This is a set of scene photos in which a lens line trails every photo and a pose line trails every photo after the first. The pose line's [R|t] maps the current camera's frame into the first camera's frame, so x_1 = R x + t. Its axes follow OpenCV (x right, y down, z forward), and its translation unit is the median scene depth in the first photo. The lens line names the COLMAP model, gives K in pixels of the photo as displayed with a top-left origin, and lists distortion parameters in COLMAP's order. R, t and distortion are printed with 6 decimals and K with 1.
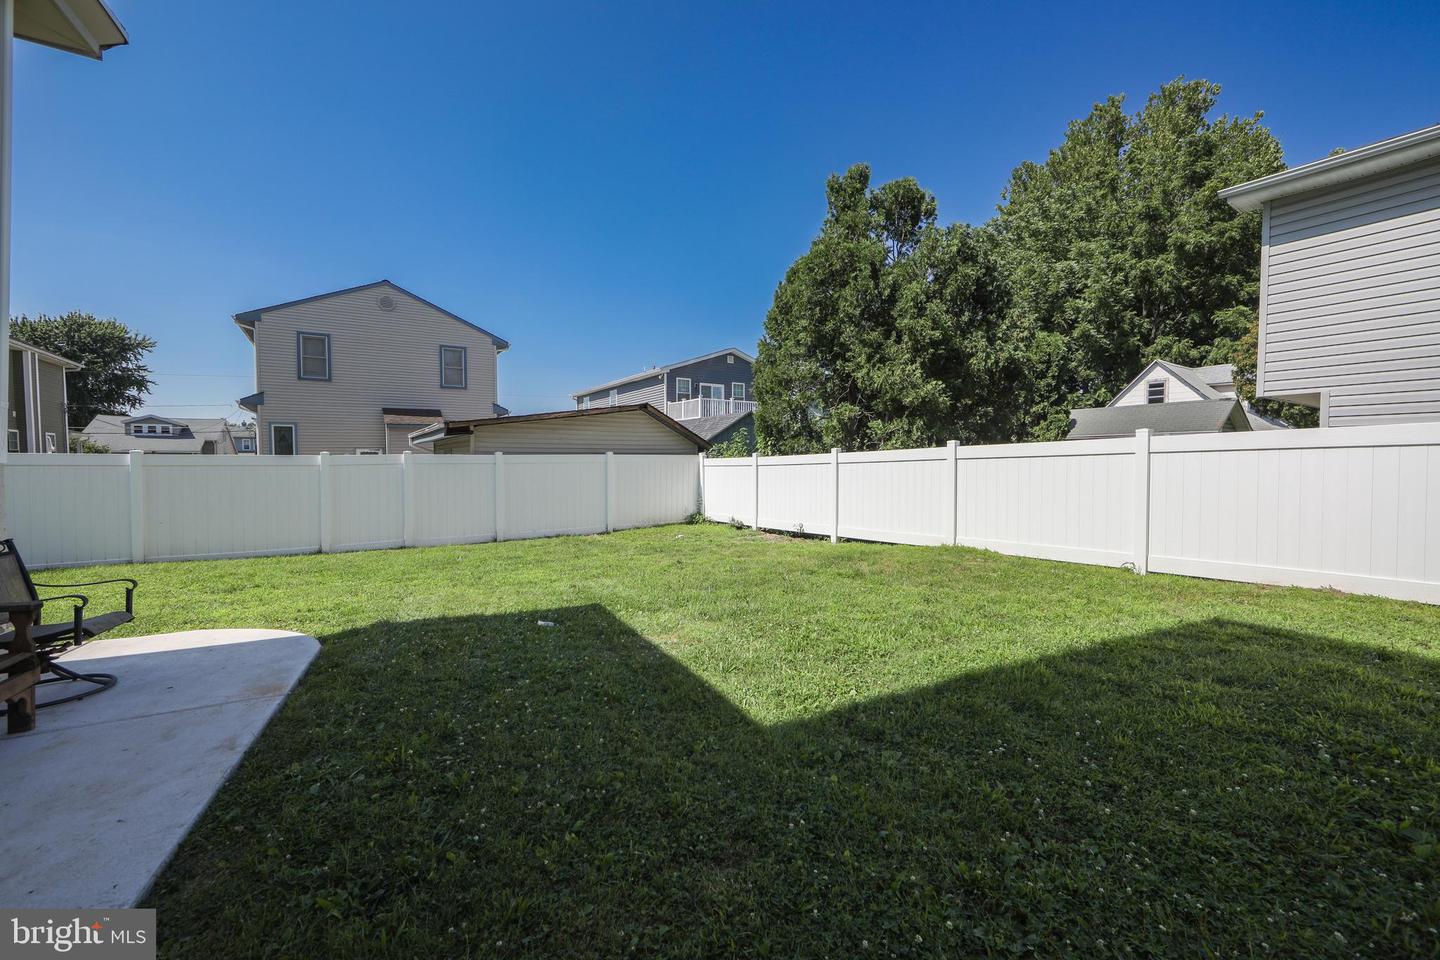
lens RADIAL K [[574.4, 0, 729.3], [0, 574.4, 473.4], [0, 0, 1]] dist [-0.001081, -0.000482]
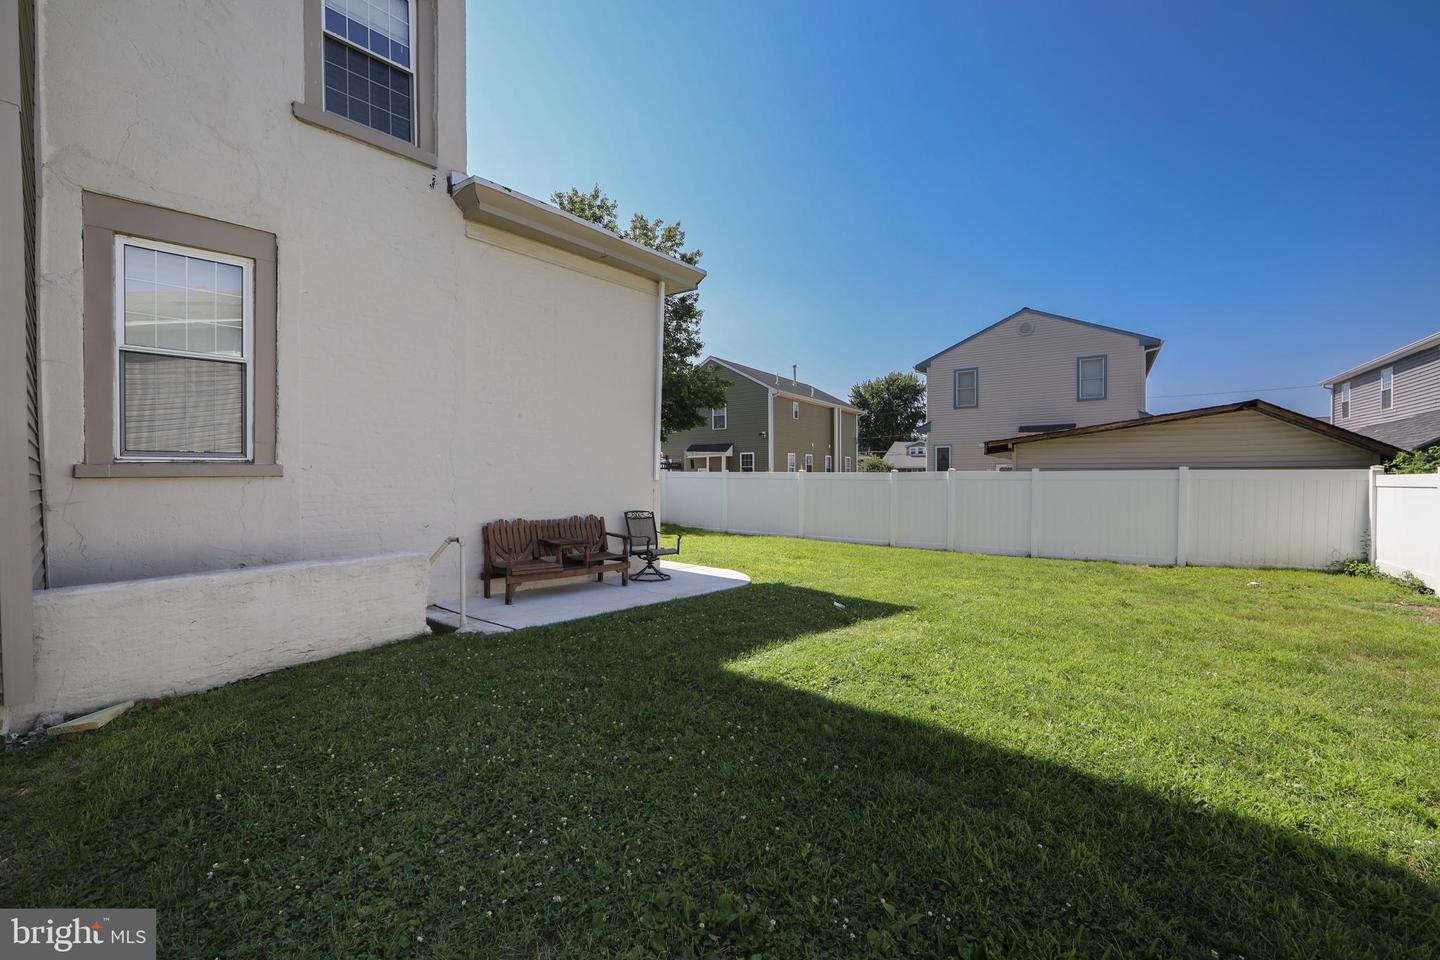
lens RADIAL K [[580.7, 0, 720.0], [0, 580.7, 480.0], [0, 0, 1]] dist [-0.001380, -0.000321]
pose [[0.382508, 0.011841, -0.923876, 0.265065], [-0.020271, 0.999785, 0.004421, -0.008411], [0.923730, 0.017037, 0.382666, 0.081574]]
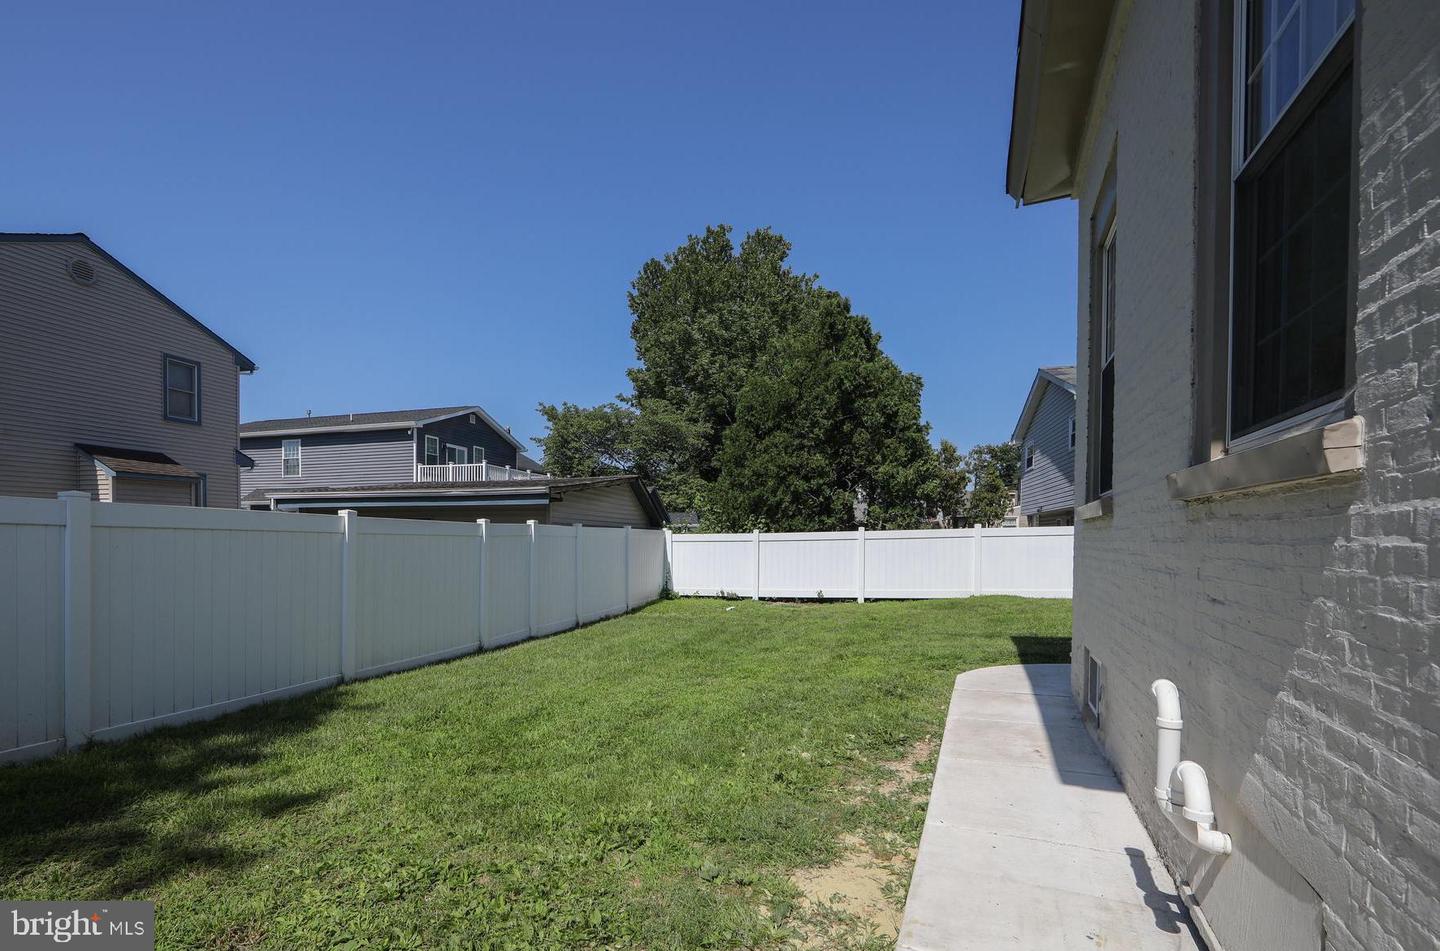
lens RADIAL K [[642.9, 0, 660.1], [0, 642.9, 548.9], [0, 0, 1]] dist [-0.003005, -0.000352]
pose [[0.792123, -0.001799, 0.610359, -0.725197], [0.005141, 0.999980, -0.003725, 0.004650], [-0.610340, 0.006088, 0.792116, 0.121091]]
